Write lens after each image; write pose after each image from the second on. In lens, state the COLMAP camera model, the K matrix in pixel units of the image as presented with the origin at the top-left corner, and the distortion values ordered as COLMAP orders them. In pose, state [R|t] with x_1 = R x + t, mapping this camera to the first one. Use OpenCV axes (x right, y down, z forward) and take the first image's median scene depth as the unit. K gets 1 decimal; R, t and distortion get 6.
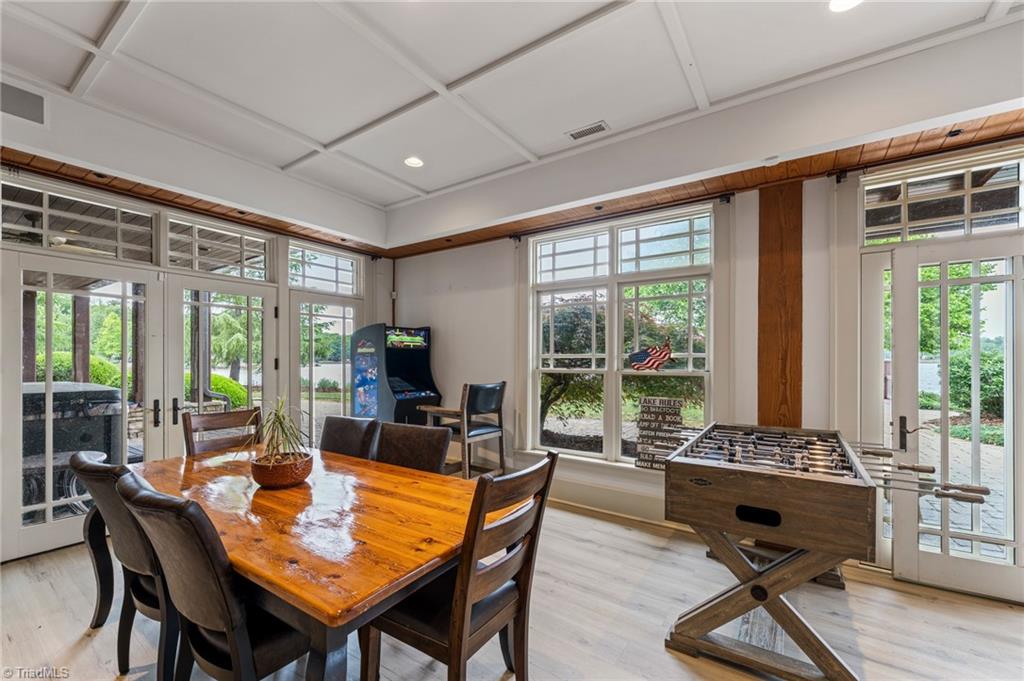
lens RADIAL K [[417.7, 0, 509.4], [0, 417.7, 354.5], [0, 0, 1]] dist [0.004059, 0.000052]
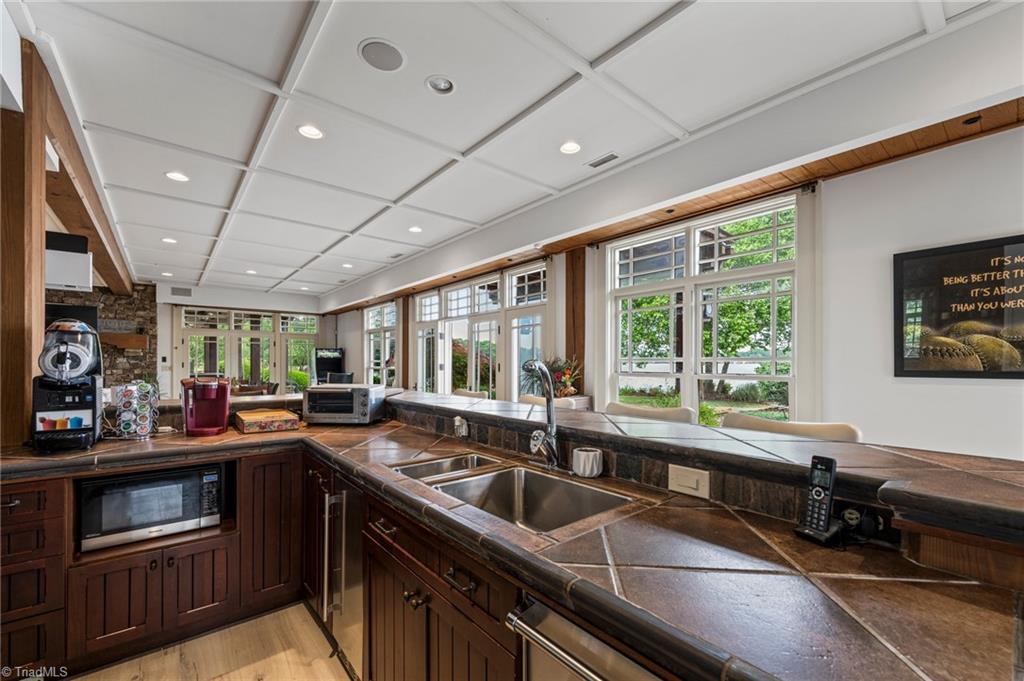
lens RADIAL K [[417.7, 0, 502.3], [0, 417.7, 366.4], [0, 0, 1]] dist [0.004059, 0.000052]
pose [[0.959950, -0.002527, -0.280162, 0.256190], [0.007489, 0.999833, 0.016643, -0.000229], [0.280073, -0.018075, 0.959809, -0.178876]]
